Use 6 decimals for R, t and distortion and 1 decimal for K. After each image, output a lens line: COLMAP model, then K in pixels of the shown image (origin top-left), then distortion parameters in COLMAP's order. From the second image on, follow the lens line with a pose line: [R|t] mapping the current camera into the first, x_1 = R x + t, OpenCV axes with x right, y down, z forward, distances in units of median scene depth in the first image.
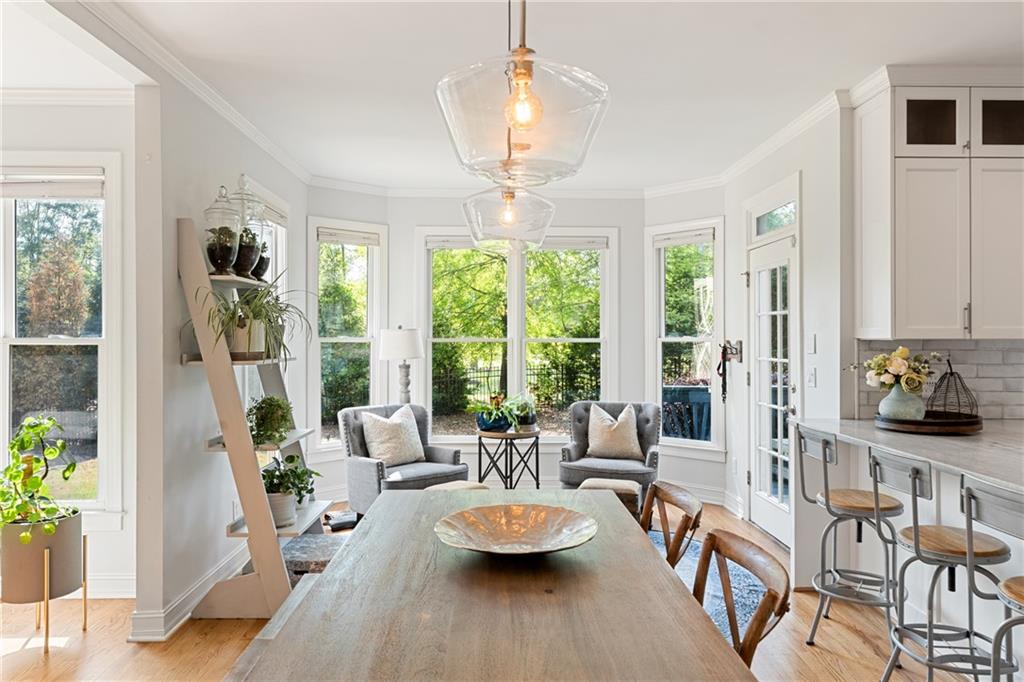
lens RADIAL K [[680.2, 0, 513.2], [0, 680.2, 340.2], [0, 0, 1]] dist [-0.003377, 0.001758]
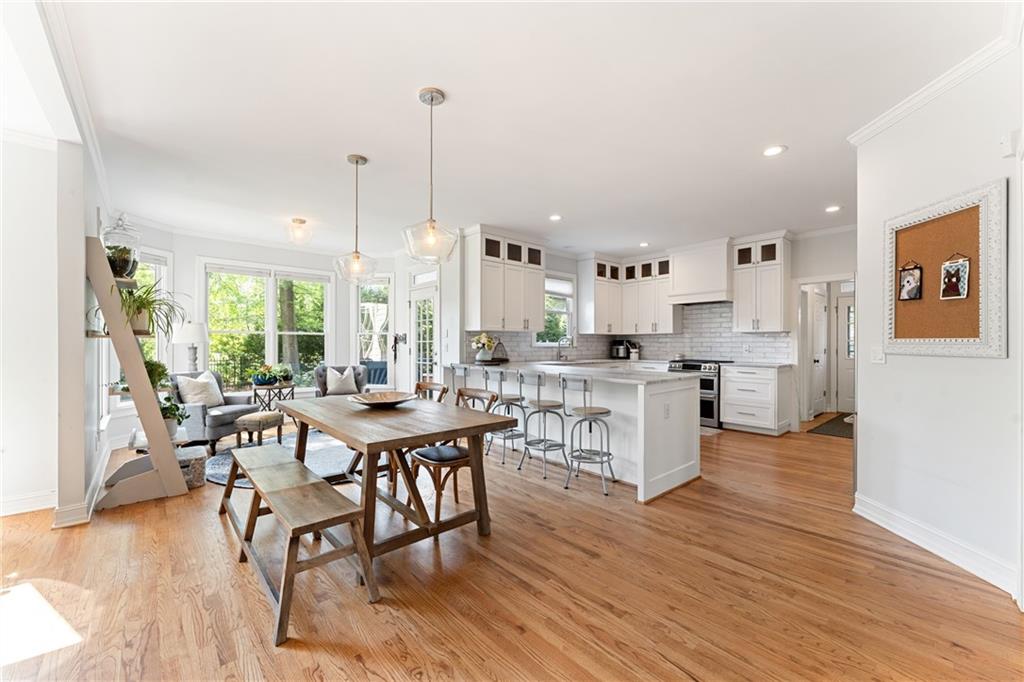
lens RADIAL K [[411.4, 0, 510.1], [0, 411.4, 342.8], [0, 0, 1]] dist [-0.002390, -0.000382]
pose [[0.761687, 0.001754, 0.647943, -0.235770], [-0.000232, 0.999997, -0.002435, 0.032196], [-0.647945, 0.001704, 0.761685, -0.166083]]
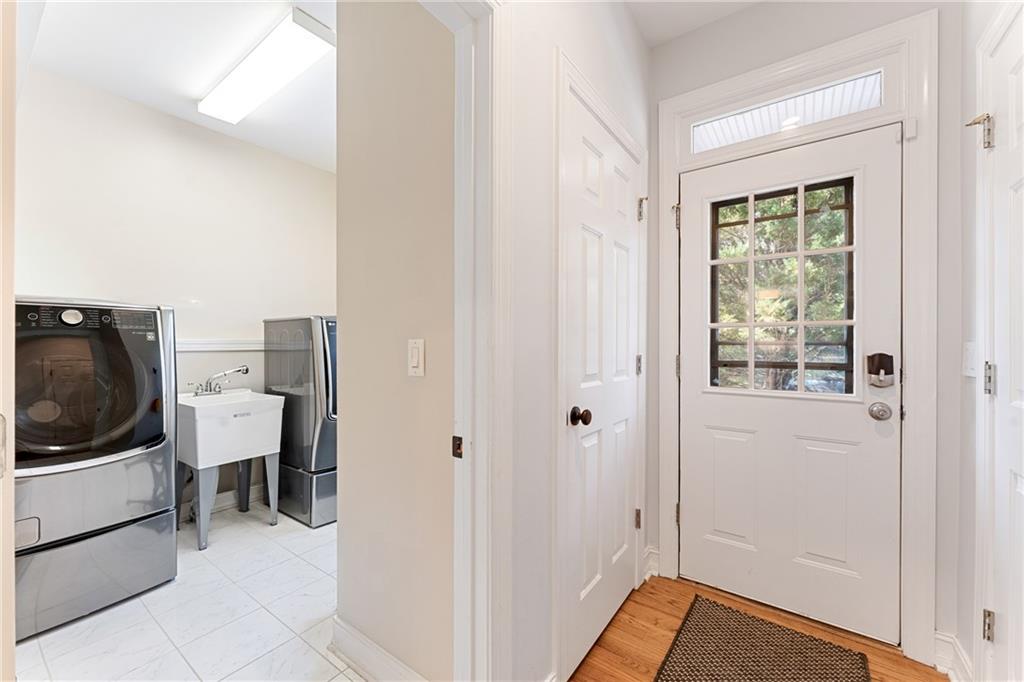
lens RADIAL K [[411.4, 0, 510.1], [0, 411.4, 343.8], [0, 0, 1]] dist [-0.002390, -0.000382]
pose [[0.592658, -0.000501, 0.805454, 1.080288], [-0.001166, 0.999998, 0.001480, 0.038043], [-0.805453, -0.001816, 0.592657, 0.068986]]
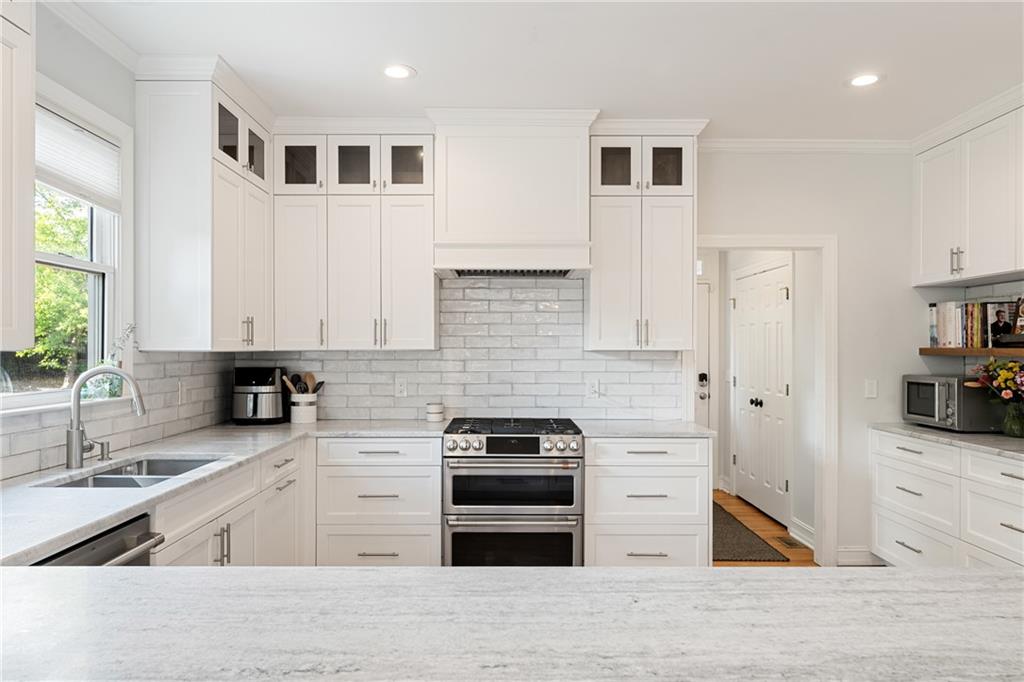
lens RADIAL K [[680.2, 0, 506.7], [0, 680.2, 349.1], [0, 0, 1]] dist [-0.003377, 0.001758]
pose [[0.005755, -0.002689, 0.999980, 0.209183], [0.000523, 0.999996, 0.002686, -0.003327], [-0.999983, 0.000507, 0.005756, 0.388287]]
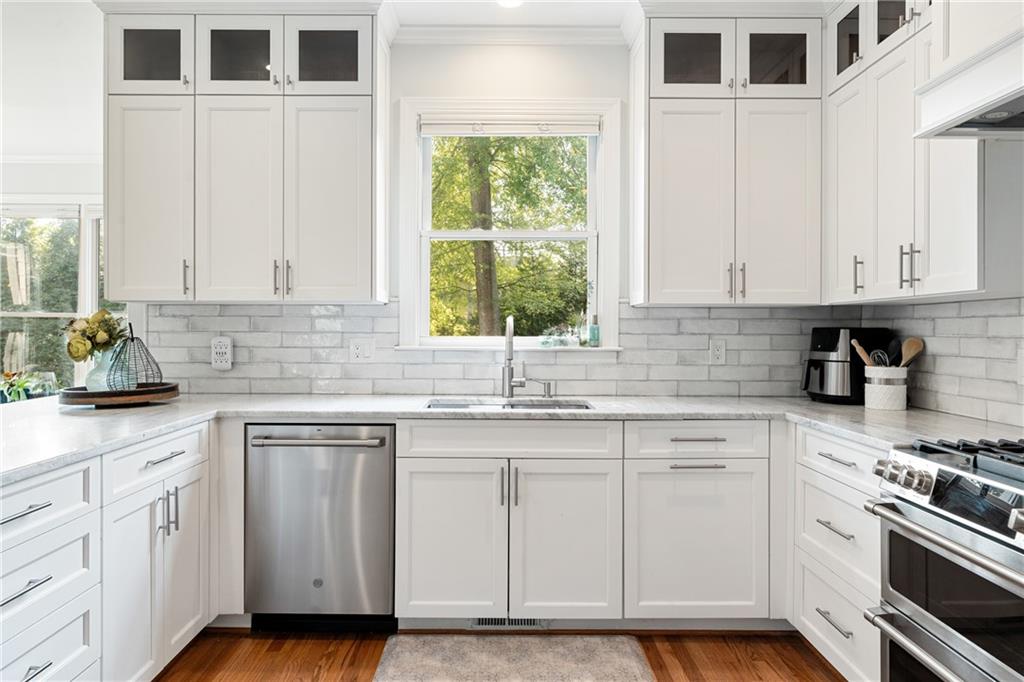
lens RADIAL K [[680.2, 0, 502.5], [0, 680.2, 331.0], [0, 0, 1]] dist [-0.003377, 0.001758]
pose [[0.999814, 0.003373, -0.018967, 0.703368], [-0.003352, 0.999994, 0.001176, 0.022477], [0.018971, -0.001112, 0.999819, 0.081694]]
